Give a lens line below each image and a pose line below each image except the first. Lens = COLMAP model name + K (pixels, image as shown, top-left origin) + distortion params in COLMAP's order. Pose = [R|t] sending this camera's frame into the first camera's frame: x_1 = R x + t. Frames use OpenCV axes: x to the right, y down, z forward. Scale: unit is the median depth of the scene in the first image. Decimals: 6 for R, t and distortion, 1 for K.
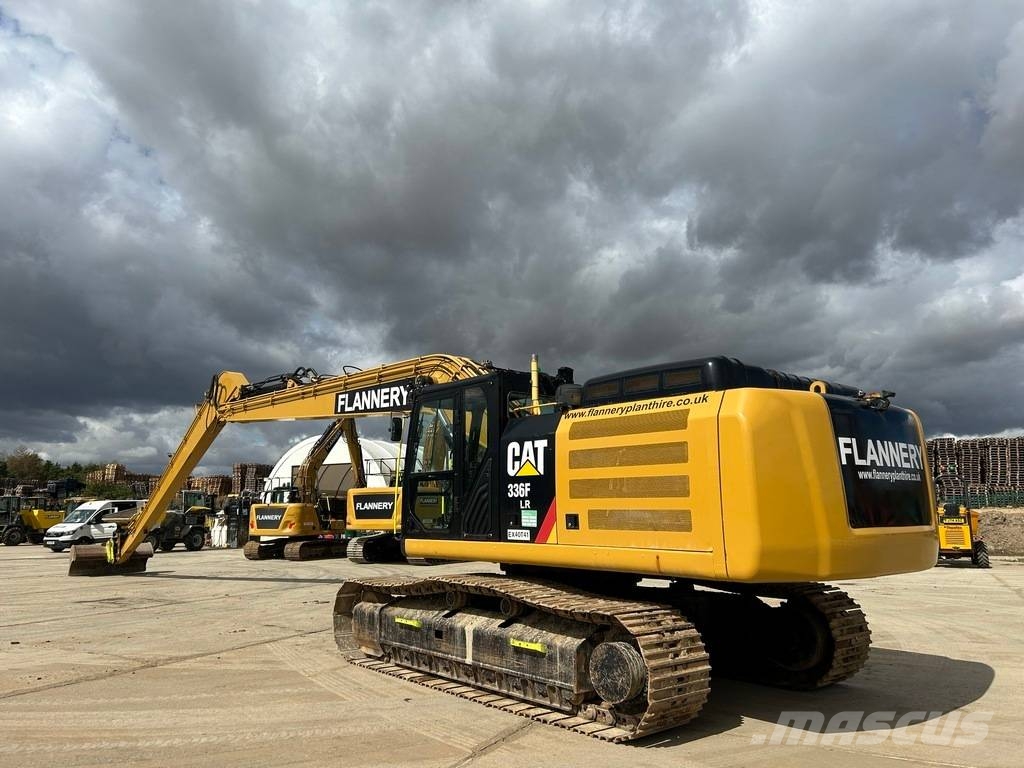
lens RADIAL K [[757.2, 0, 529.6], [0, 757.2, 377.0], [0, 0, 1]] dist [0.046731, -0.038479]
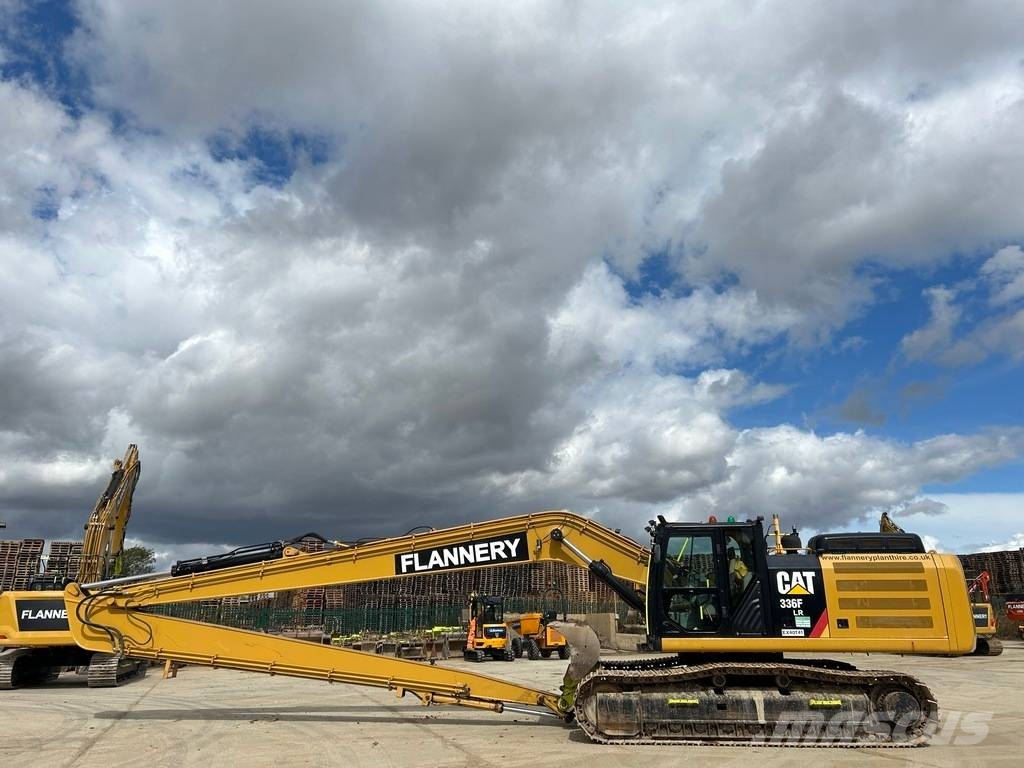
lens RADIAL K [[757.2, 0, 497.9], [0, 757.2, 391.2], [0, 0, 1]] dist [0.046731, -0.038479]
pose [[0.722614, 0.194364, 0.663364, -1.627799], [-0.116445, 0.980169, -0.160341, 0.044450], [-0.681374, 0.038619, 0.730916, 0.247997]]
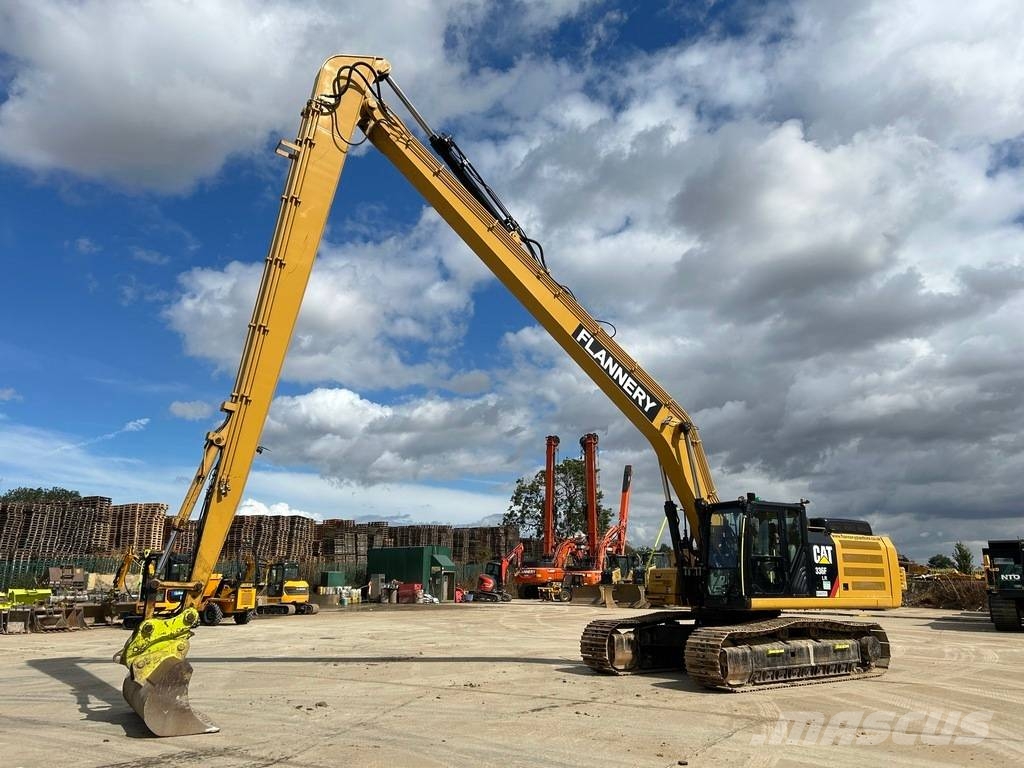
lens RADIAL K [[757.2, 0, 497.0], [0, 757.2, 375.4], [0, 0, 1]] dist [0.046731, -0.038479]
pose [[0.087805, 0.260542, 0.961461, -2.205190], [-0.180897, 0.953312, -0.241813, 0.307659], [-0.979575, -0.152693, 0.130837, 1.690947]]
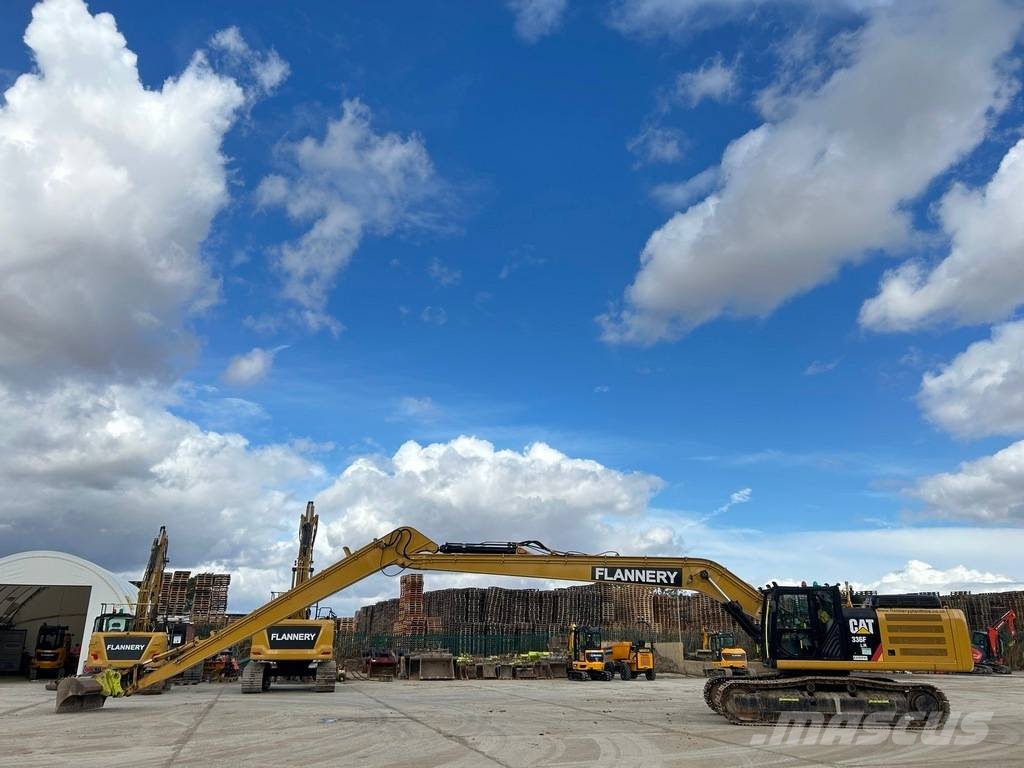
lens RADIAL K [[763.5, 0, 516.9], [0, 763.5, 401.2], [0, 0, 1]] dist [0.059448, -0.058960]
pose [[0.731397, 0.211862, 0.648207, -2.740507], [-0.127695, 0.976253, -0.174998, -0.028917], [-0.669890, 0.045221, 0.741082, -0.179171]]
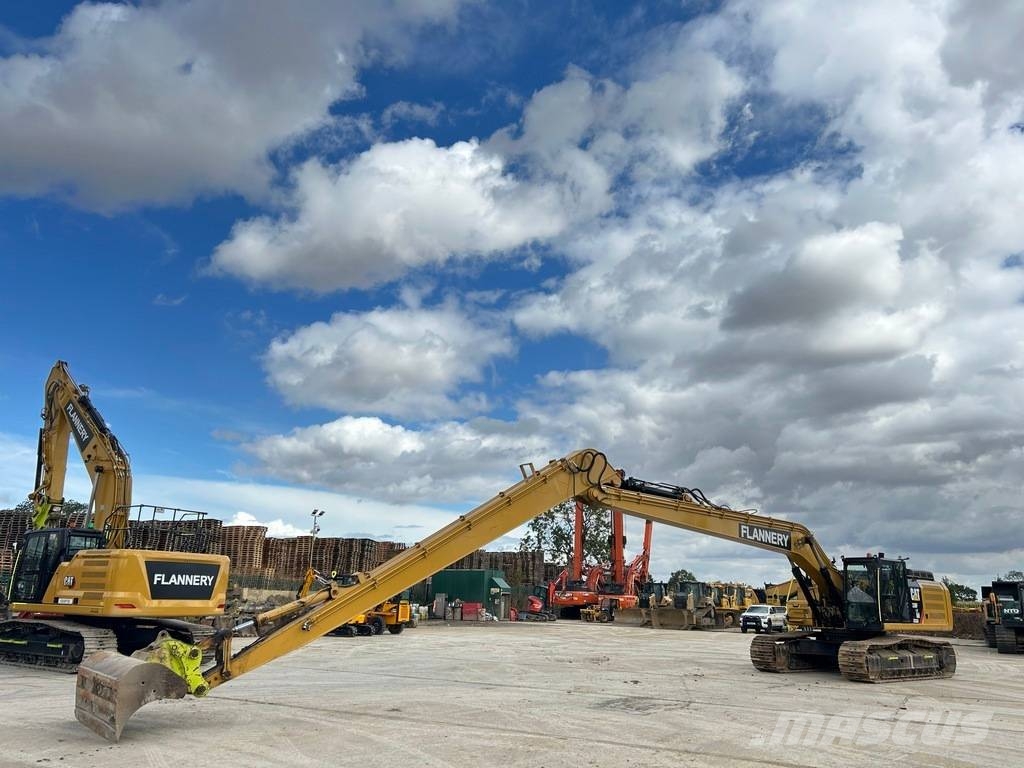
lens RADIAL K [[757.2, 0, 508.6], [0, 757.2, 393.0], [0, 0, 1]] dist [0.046731, -0.038479]
pose [[0.036422, 0.265487, 0.963426, -3.240293], [-0.204274, 0.945688, -0.252877, 0.455226], [-0.978236, -0.187593, 0.088676, 2.498280]]
